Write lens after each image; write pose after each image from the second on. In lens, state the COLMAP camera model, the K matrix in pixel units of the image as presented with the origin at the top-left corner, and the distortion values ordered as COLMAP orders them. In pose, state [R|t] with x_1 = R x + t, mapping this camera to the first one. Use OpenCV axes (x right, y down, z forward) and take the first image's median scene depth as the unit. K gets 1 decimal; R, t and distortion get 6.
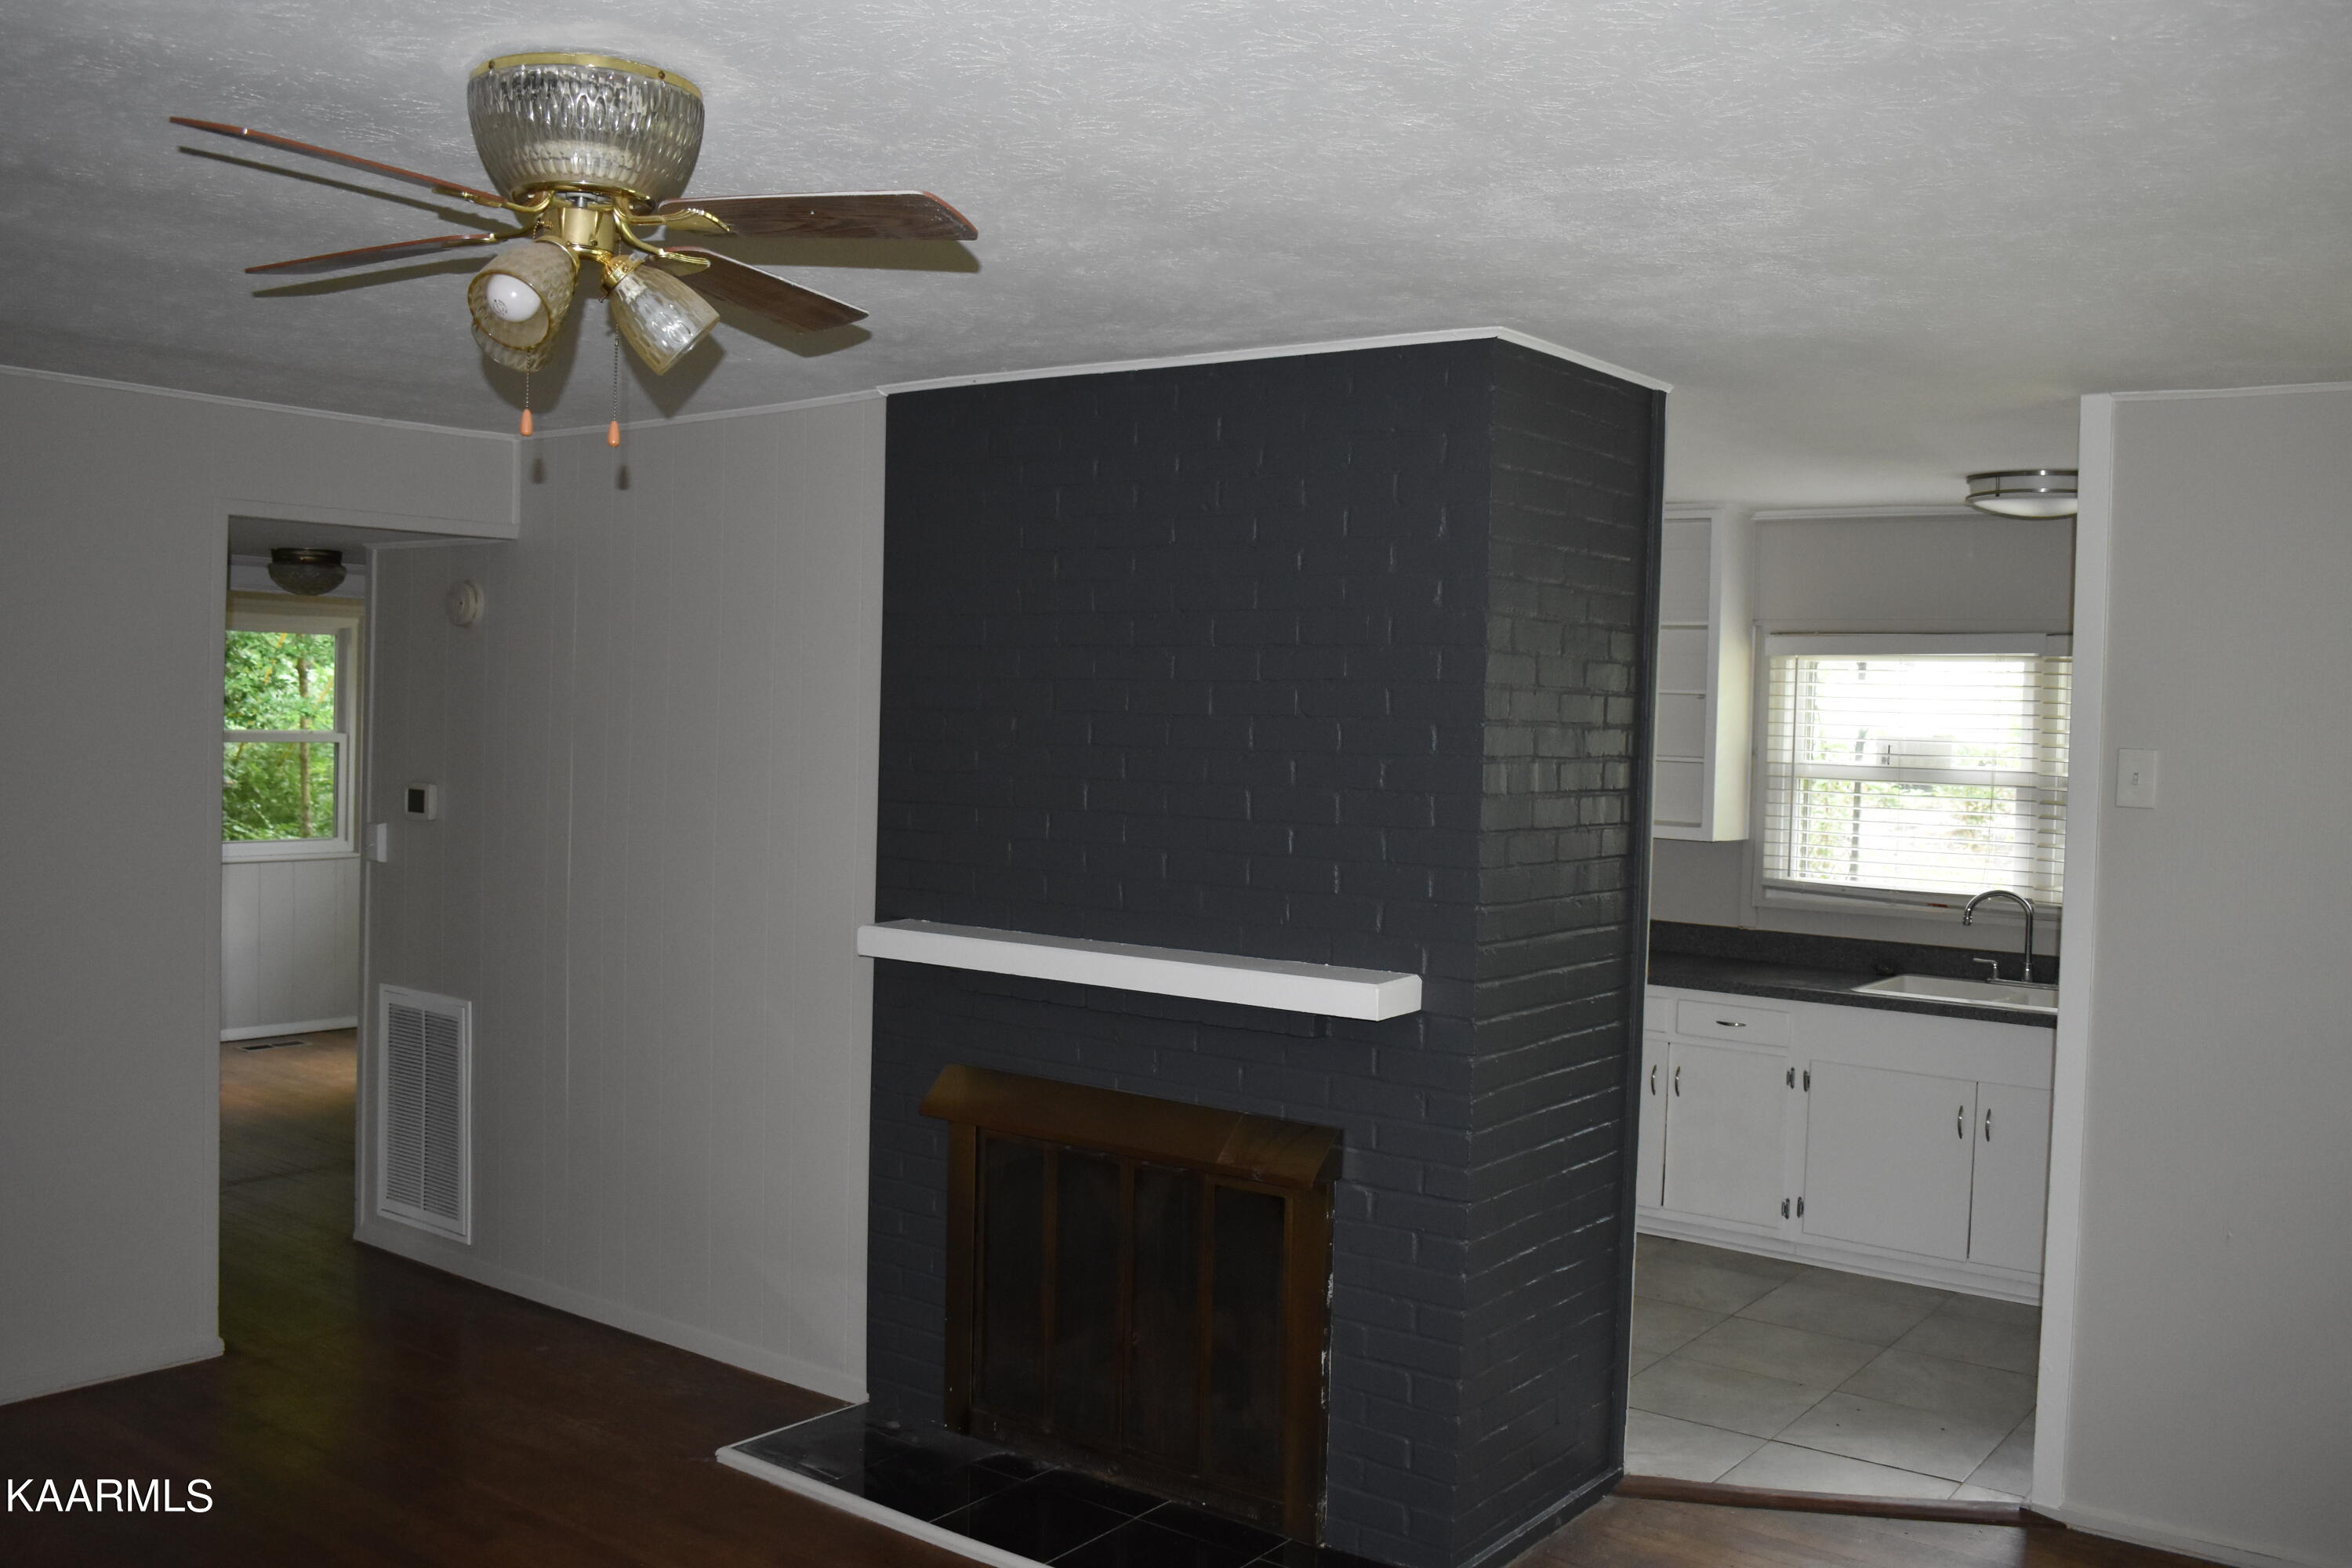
lens RADIAL K [[2088.5, 0, 1176.0], [0, 2088.5, 784.0], [0, 0, 1]] dist [-0.048342, -0.015127]
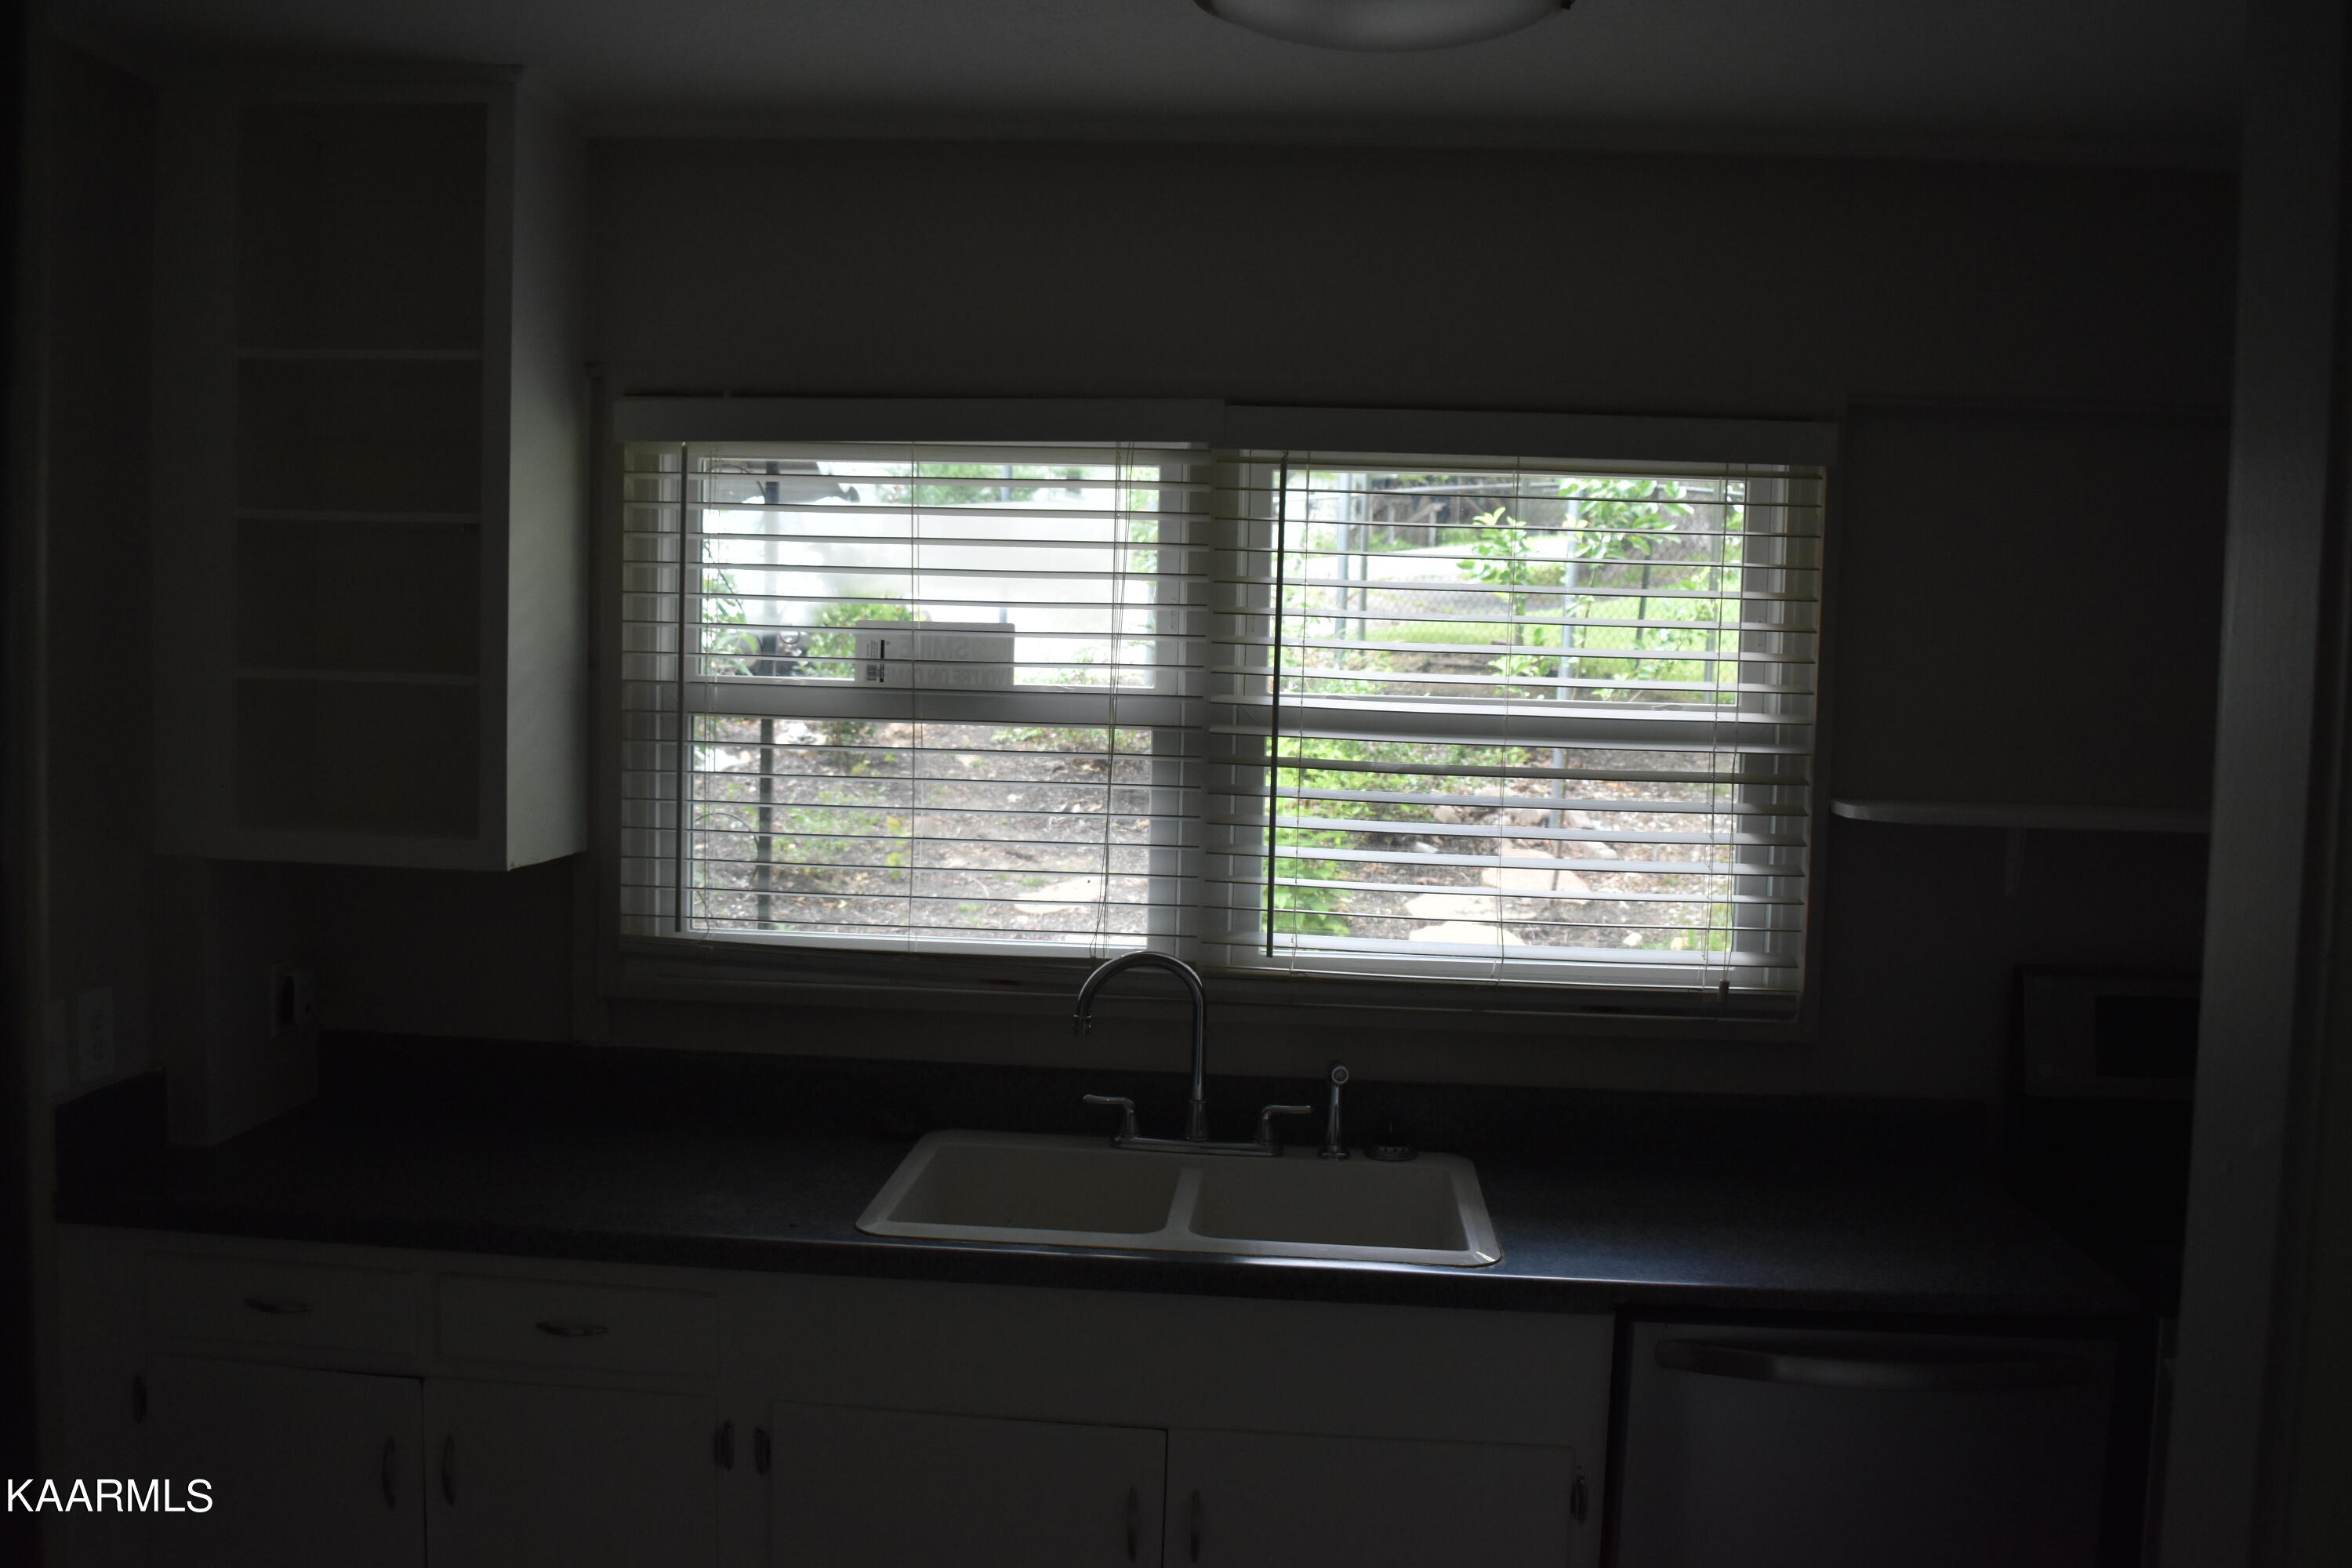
lens RADIAL K [[2088.5, 0, 1176.0], [0, 2088.5, 784.0], [0, 0, 1]] dist [-0.048342, -0.015127]
pose [[0.841114, -0.046673, 0.538840, 0.143770], [0.018023, 0.998135, 0.058321, -0.012551], [-0.540557, -0.039343, 0.840387, 0.565115]]
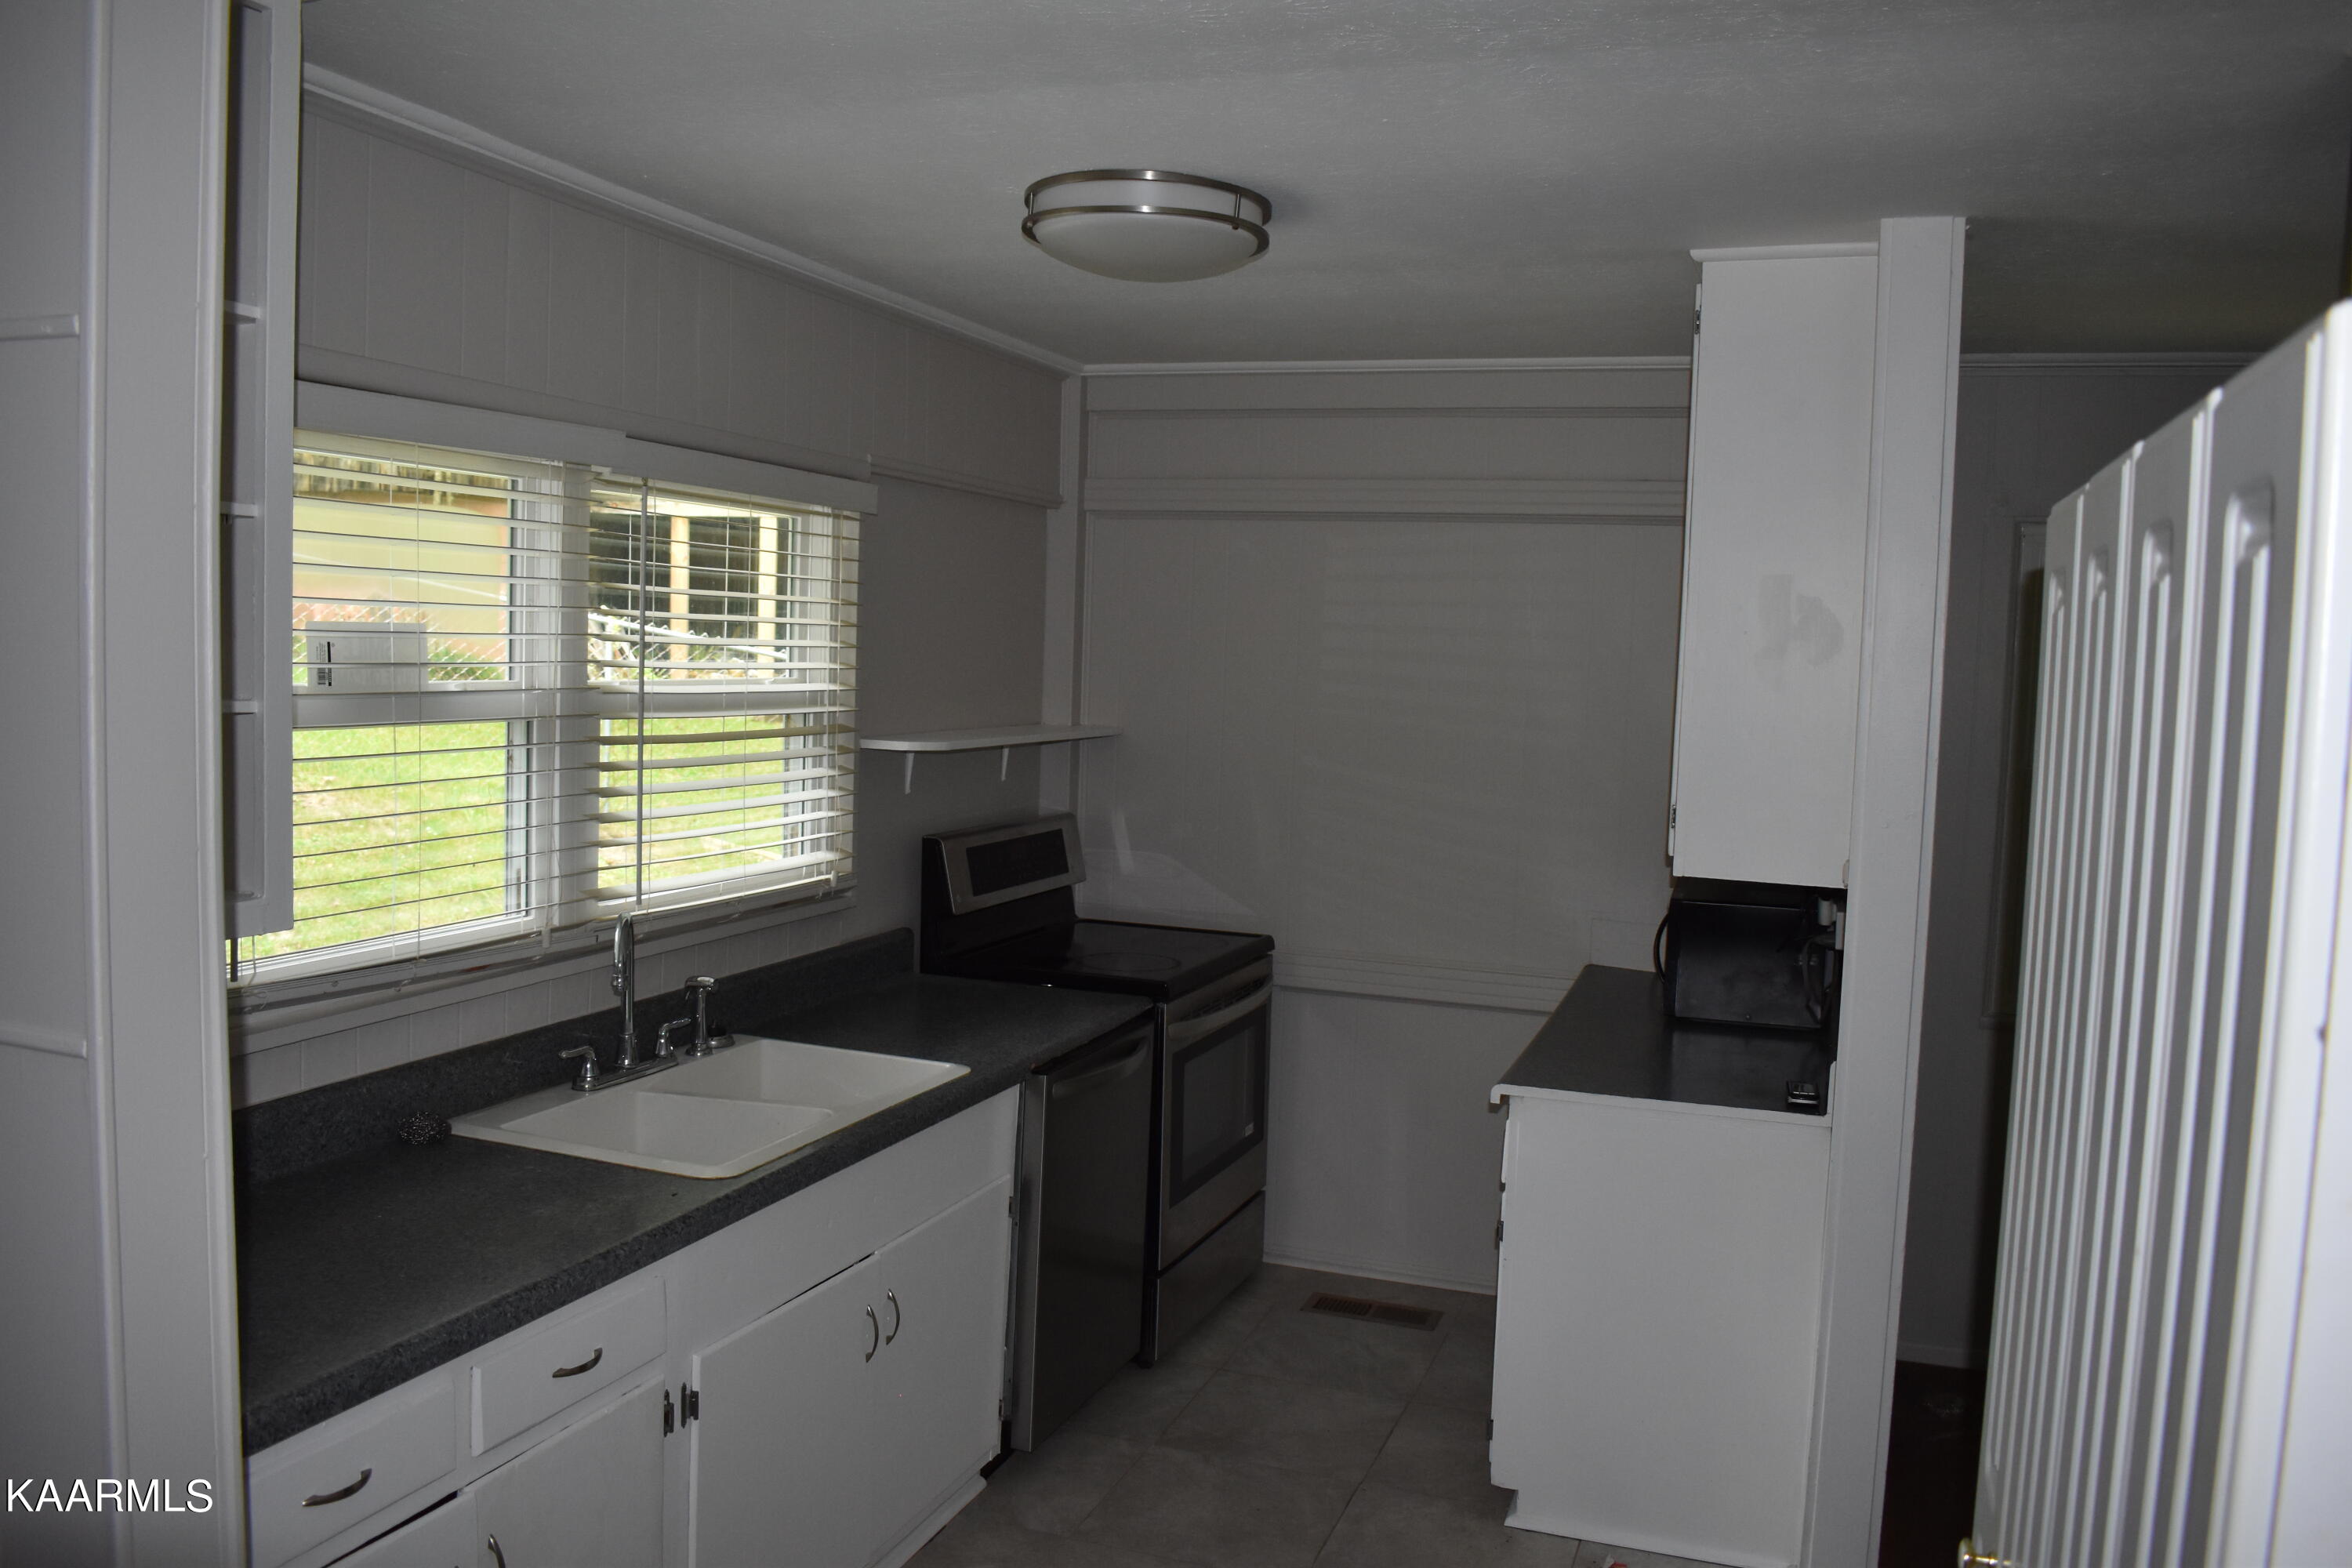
lens RADIAL K [[1854.6, 0, 1176.0], [0, 1854.6, 784.0], [0, 0, 1]] dist [0.002019, 0.000680]
pose [[-0.283016, -0.095235, 0.954375, -0.085082], [0.021249, 0.994191, 0.105509, -0.026380], [-0.958880, 0.050140, -0.279349, 0.930948]]
